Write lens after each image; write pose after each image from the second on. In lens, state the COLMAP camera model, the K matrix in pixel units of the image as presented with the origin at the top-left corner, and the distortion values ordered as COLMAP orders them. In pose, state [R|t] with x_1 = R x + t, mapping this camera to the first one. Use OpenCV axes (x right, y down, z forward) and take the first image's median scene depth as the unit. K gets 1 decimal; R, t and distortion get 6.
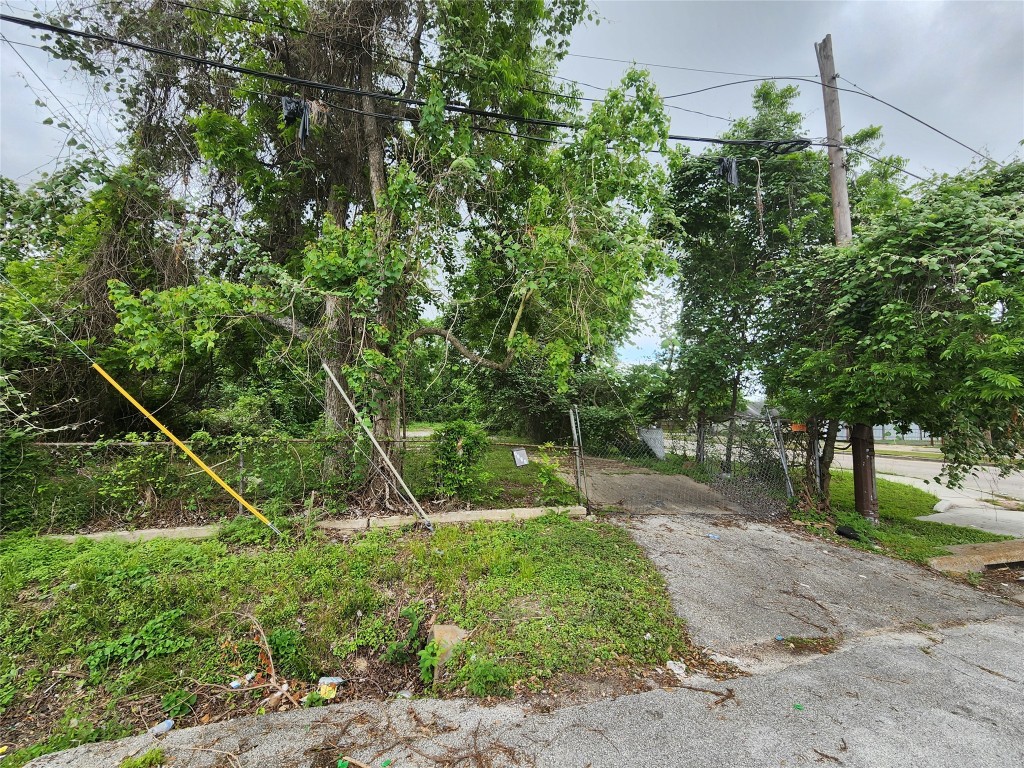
lens RADIAL K [[419.0, 0, 514.5], [0, 419.0, 390.2], [0, 0, 1]] dist [-0.002448, -0.000184]
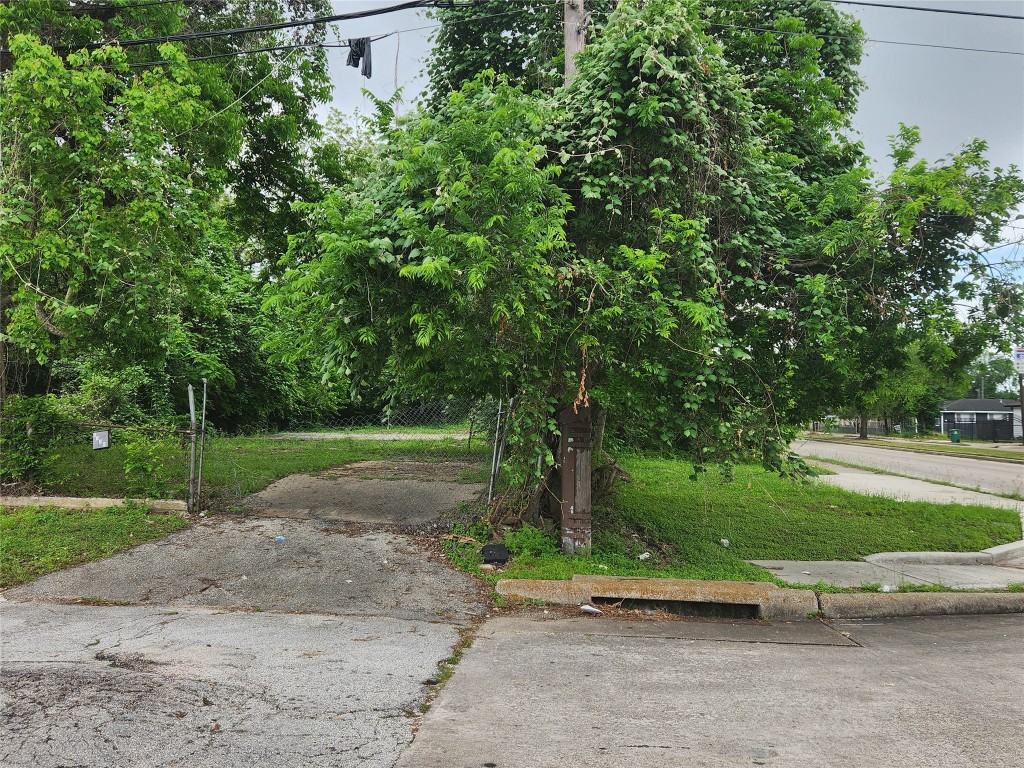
lens RADIAL K [[842.7, 0, 506.6], [0, 842.7, 375.3], [0, 0, 1]] dist [0.048095, -0.010066]
pose [[0.938818, -0.013821, -0.344136, 1.340825], [0.019592, 0.999720, 0.013300, 0.019854], [0.343856, -0.019228, 0.938826, -0.346839]]
